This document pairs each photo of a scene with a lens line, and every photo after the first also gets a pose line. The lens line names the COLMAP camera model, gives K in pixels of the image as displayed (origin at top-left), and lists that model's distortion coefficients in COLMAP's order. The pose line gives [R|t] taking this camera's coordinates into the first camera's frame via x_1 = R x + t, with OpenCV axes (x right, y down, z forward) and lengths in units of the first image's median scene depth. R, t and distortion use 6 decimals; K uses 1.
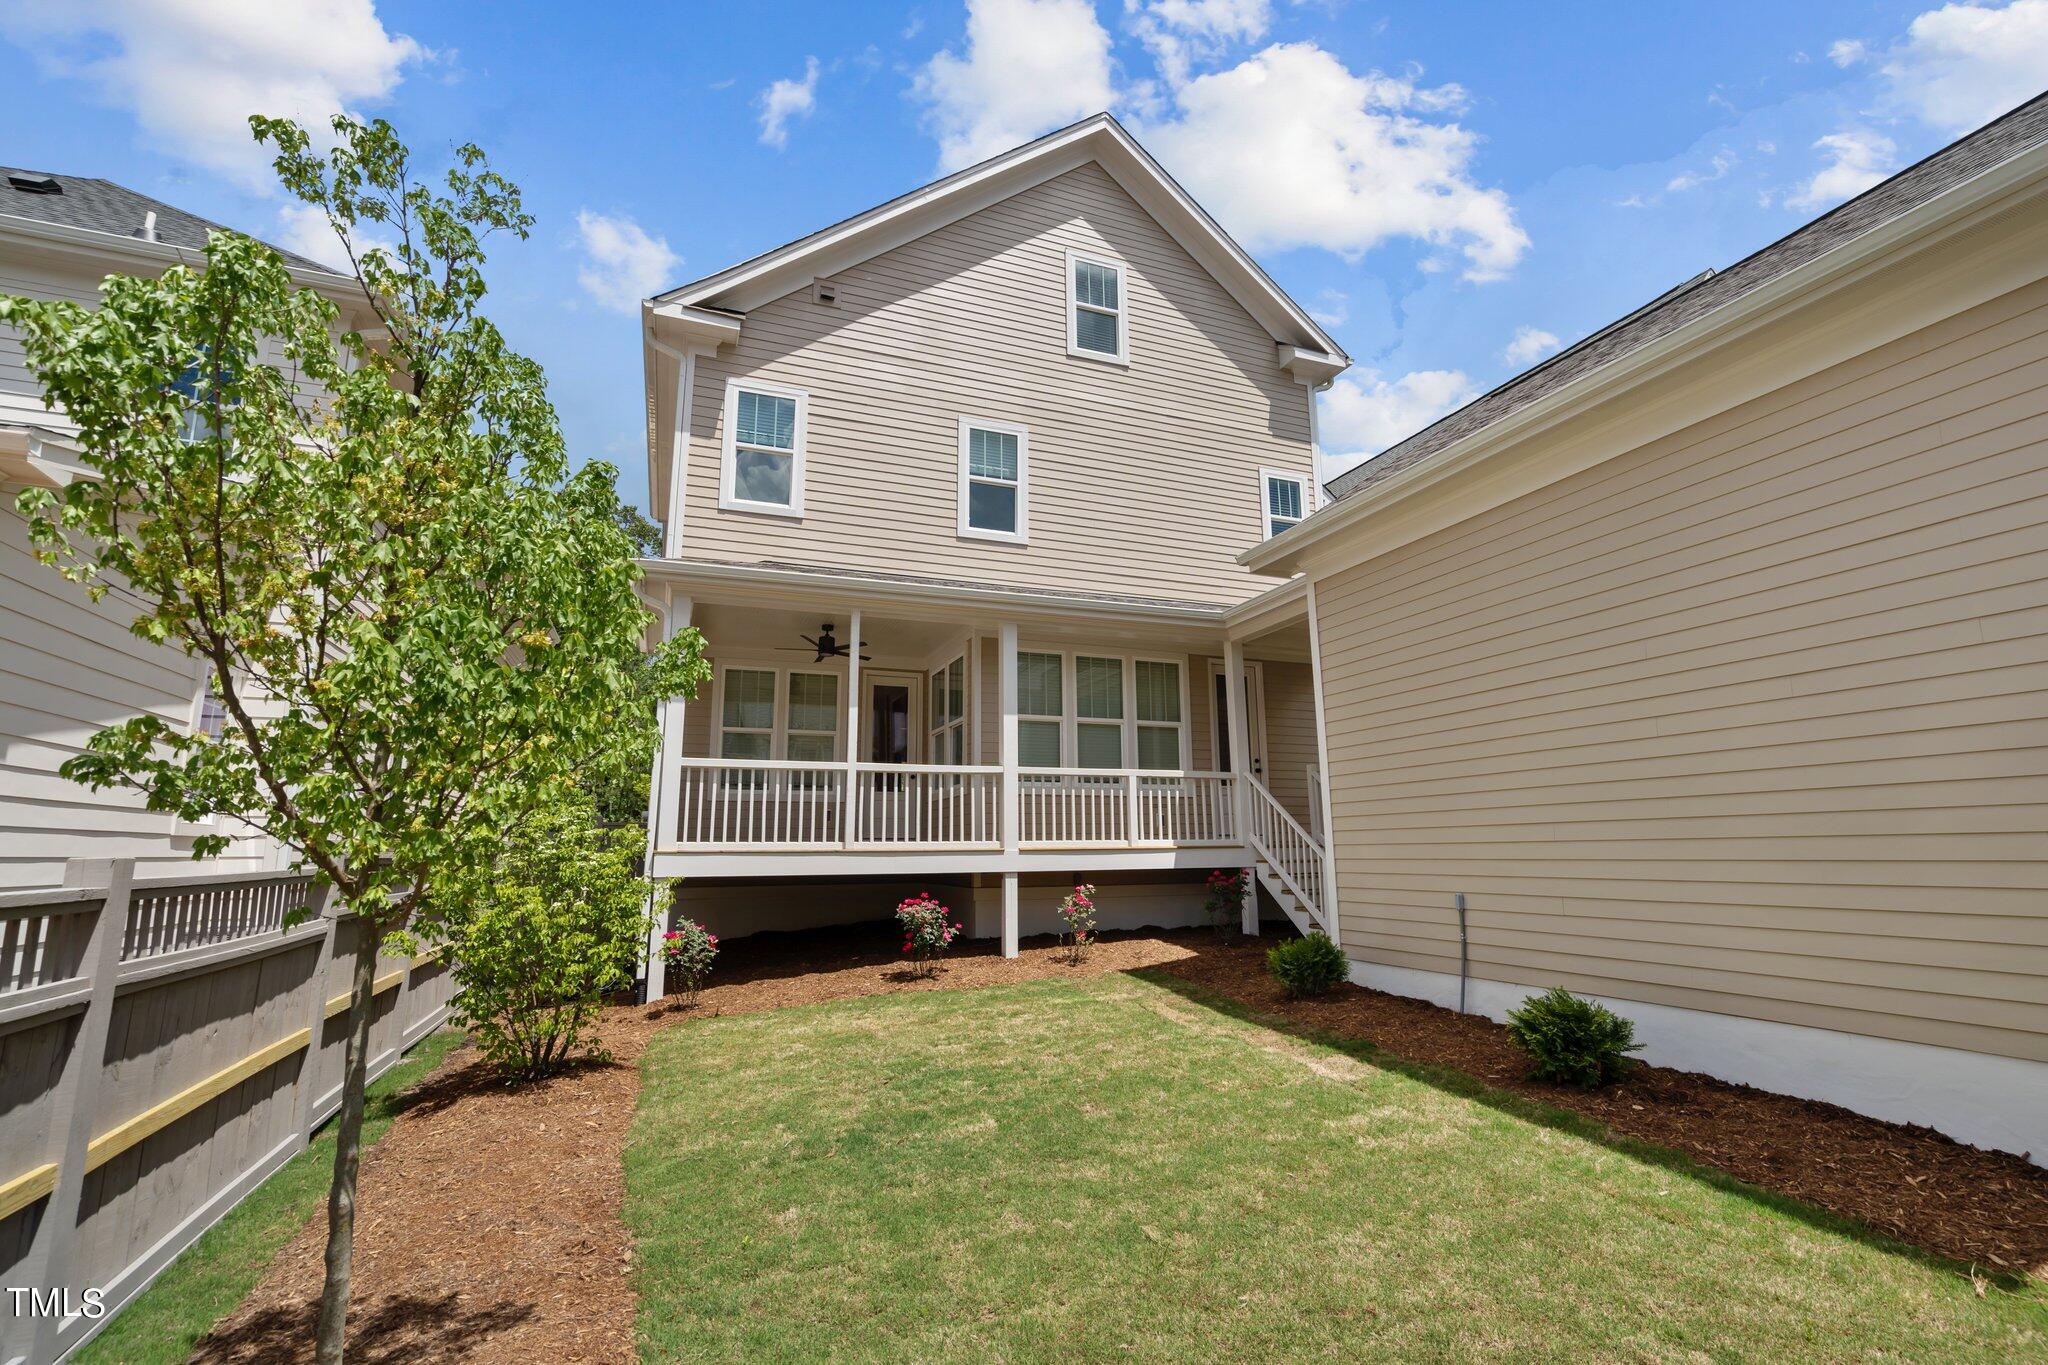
lens RADIAL K [[937.3, 0, 1026.4], [0, 937.3, 676.2], [0, 0, 1]] dist [-0.006966, 0.002686]
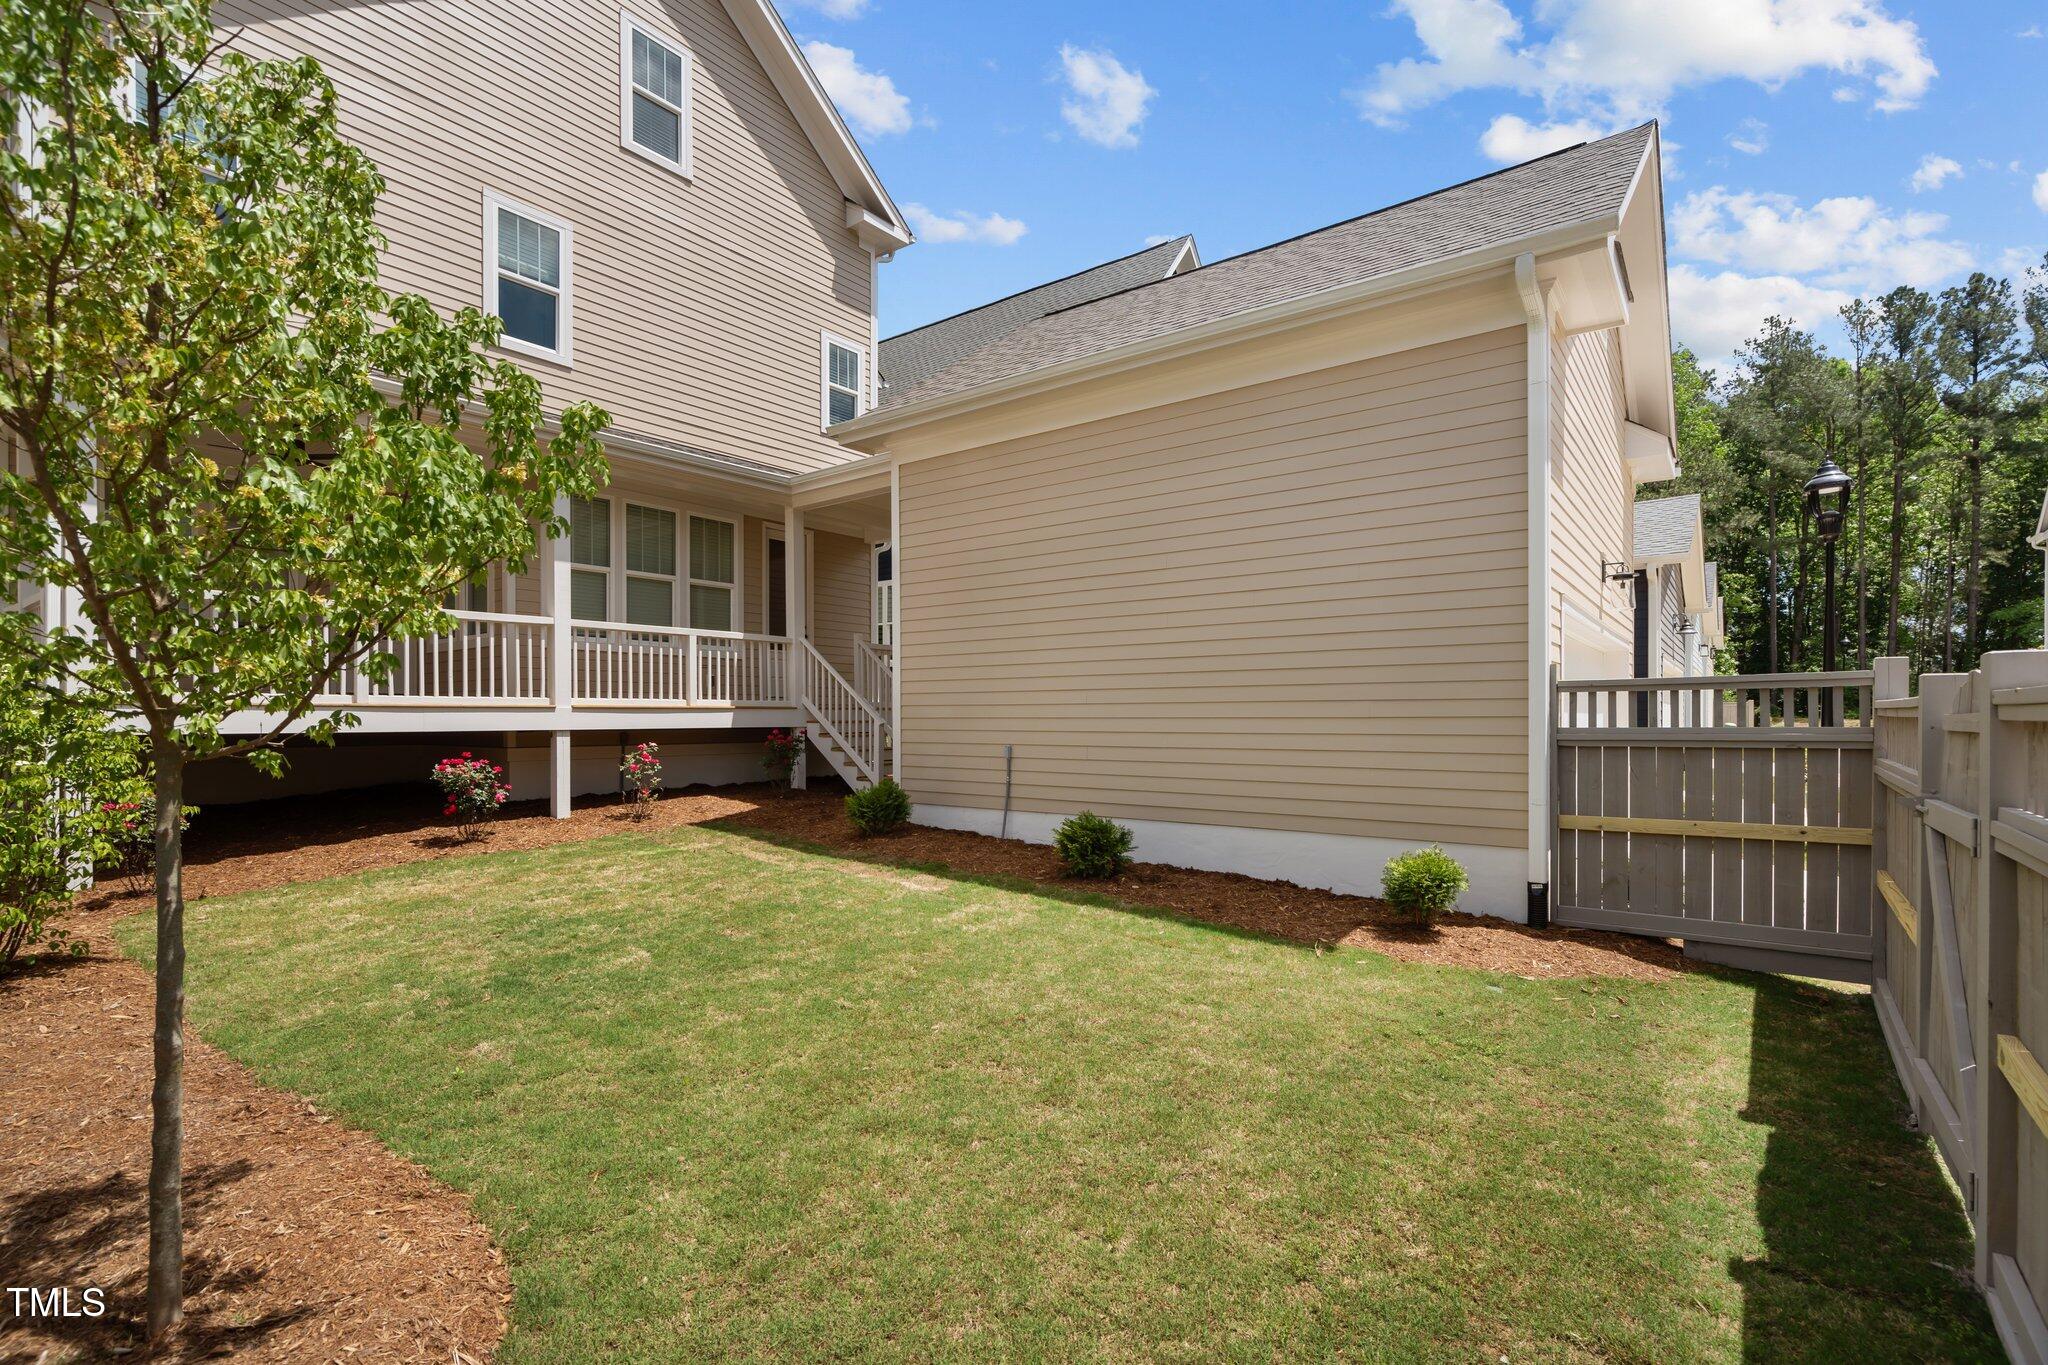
lens RADIAL K [[937.3, 0, 1049.5], [0, 937.3, 723.5], [0, 0, 1]] dist [-0.006966, 0.002686]
pose [[0.851010, 0.004464, 0.525130, -0.135682], [-0.104270, 0.981491, 0.160634, 0.000108], [-0.514693, -0.191457, 0.835724, -0.052582]]
